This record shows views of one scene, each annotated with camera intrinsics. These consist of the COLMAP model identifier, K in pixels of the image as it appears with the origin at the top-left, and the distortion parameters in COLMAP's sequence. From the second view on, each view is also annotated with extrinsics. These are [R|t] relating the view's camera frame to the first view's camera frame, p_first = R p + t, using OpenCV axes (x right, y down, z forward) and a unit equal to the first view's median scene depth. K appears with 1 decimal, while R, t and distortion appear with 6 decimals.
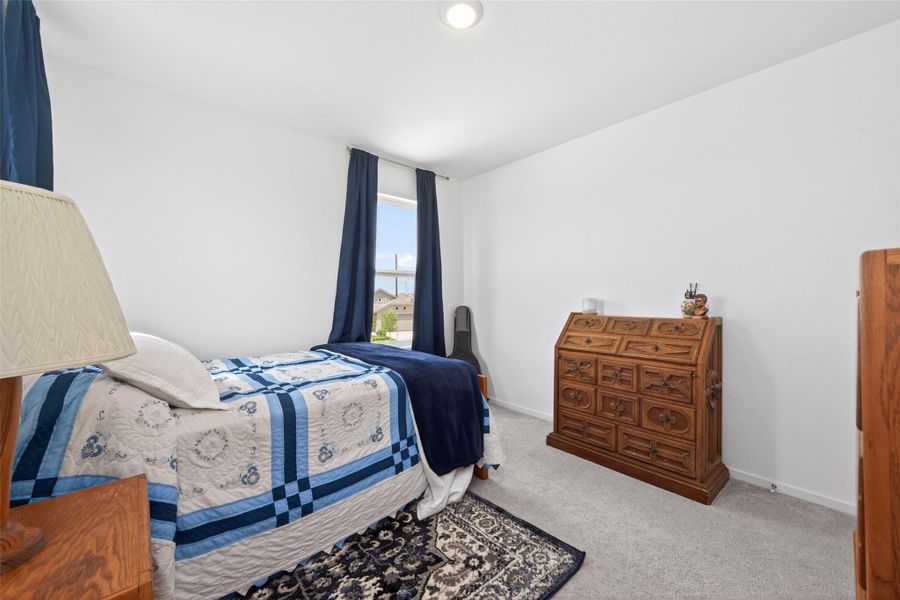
lens RADIAL K [[344.9, 0, 451.8], [0, 344.9, 300.1], [0, 0, 1]] dist [-0.000198, -0.000080]
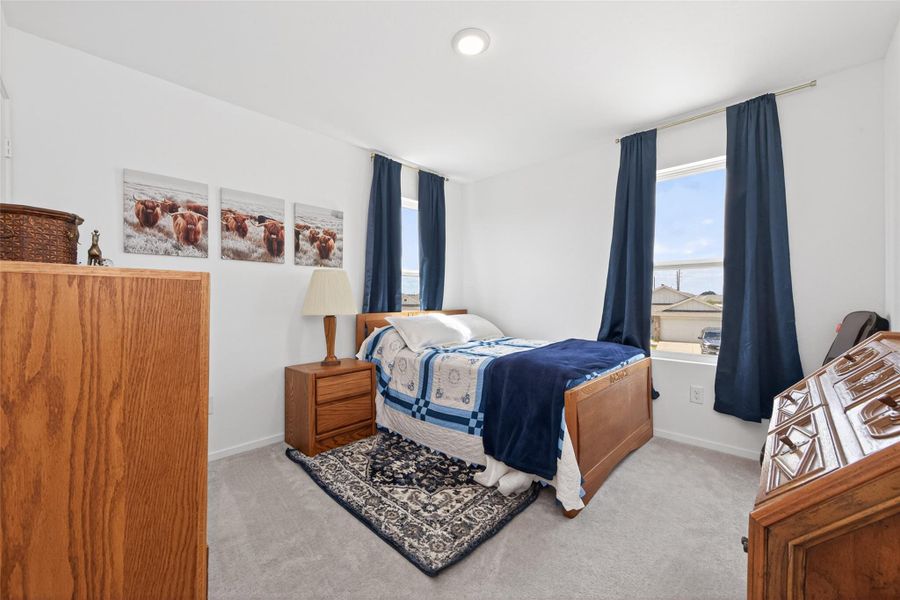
lens RADIAL K [[344.9, 0, 451.8], [0, 344.9, 300.1], [0, 0, 1]] dist [-0.000198, -0.000080]
pose [[0.095992, 0.007836, -0.995351, 1.274201], [-0.001821, 0.999969, 0.007697, -0.006691], [0.995380, 0.001074, 0.096003, 0.925783]]
